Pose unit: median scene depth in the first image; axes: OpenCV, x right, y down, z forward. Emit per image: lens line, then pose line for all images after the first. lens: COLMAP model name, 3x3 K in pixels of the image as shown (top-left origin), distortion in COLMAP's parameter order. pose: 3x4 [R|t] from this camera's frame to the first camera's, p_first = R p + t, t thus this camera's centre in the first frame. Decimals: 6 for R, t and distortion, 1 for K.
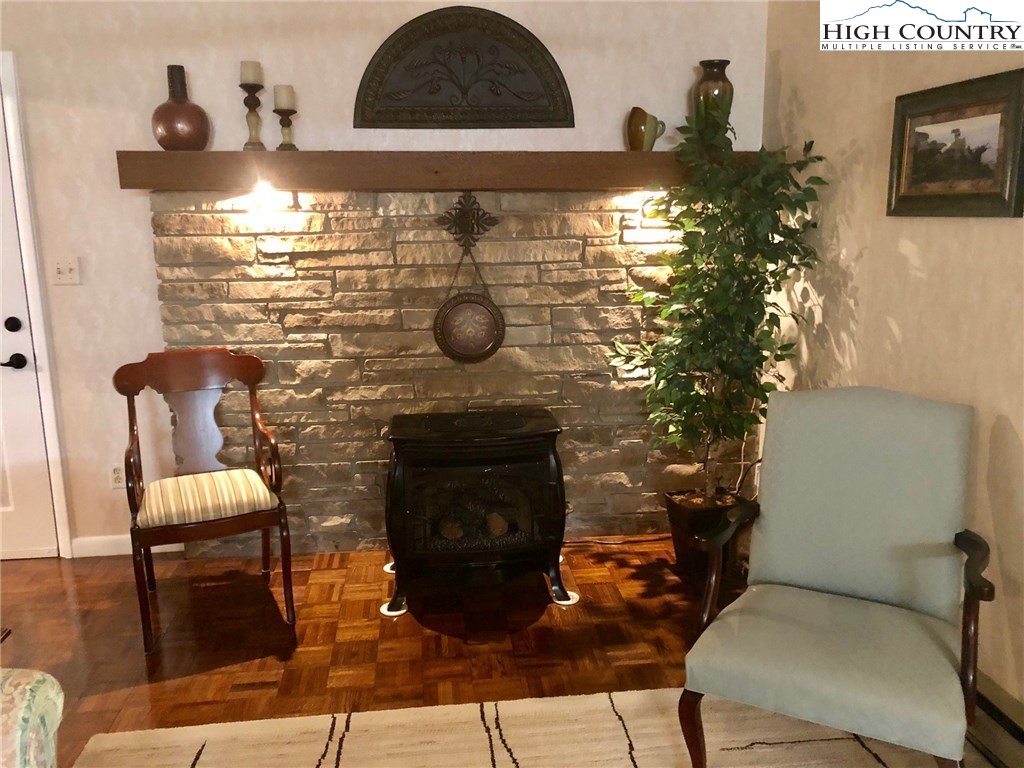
lens RADIAL K [[839.4, 0, 503.2], [0, 839.4, 383.1], [0, 0, 1]] dist [0.049985, -0.054590]
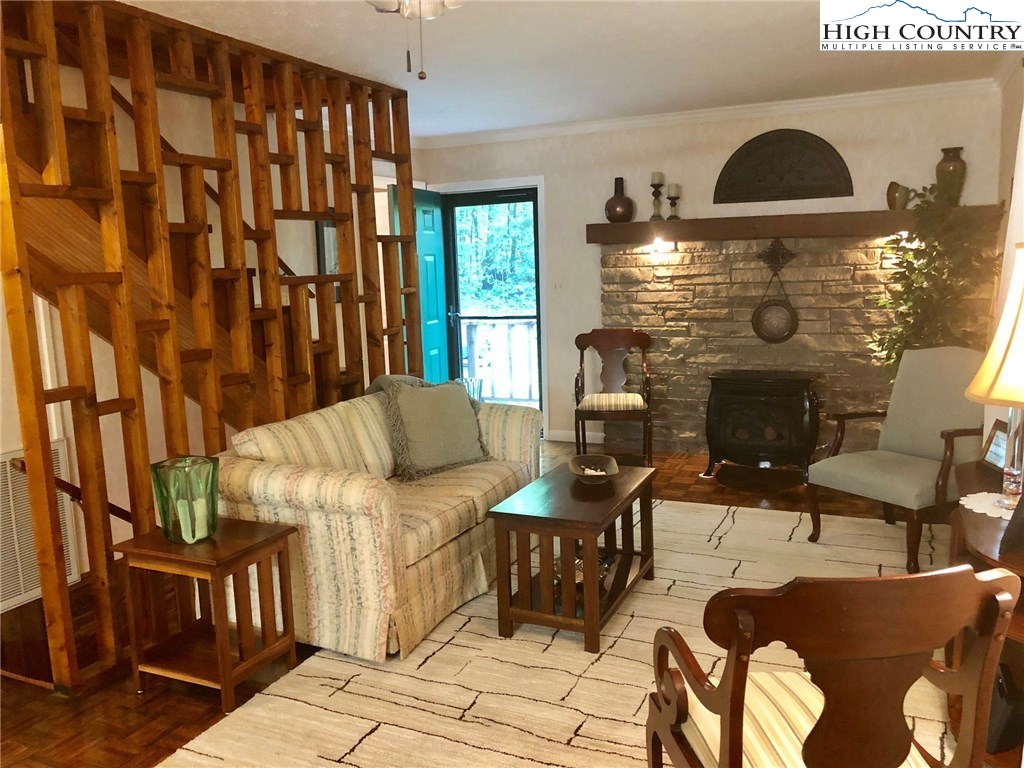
lens RADIAL K [[839.4, 0, 505.7], [0, 839.4, 383.9], [0, 0, 1]] dist [0.049985, -0.054590]
pose [[0.856657, 0.061350, -0.512225, 0.366812], [-0.084491, 0.996182, -0.021990, 0.138475], [0.508920, 0.062116, 0.858570, -0.675559]]
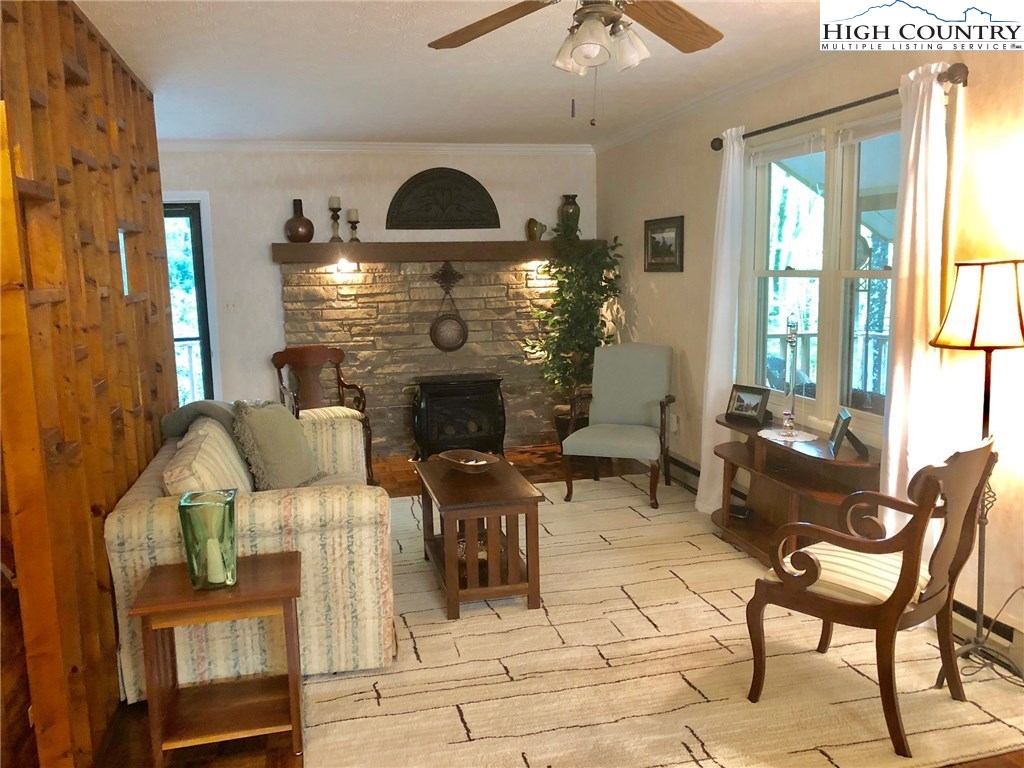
lens RADIAL K [[839.4, 0, 510.5], [0, 839.4, 387.5], [0, 0, 1]] dist [0.049985, -0.054590]
pose [[0.990342, -0.029682, 0.135429, -0.167654], [0.038231, 0.997407, -0.060971, 0.182394], [-0.133268, 0.065560, 0.988909, -0.901499]]
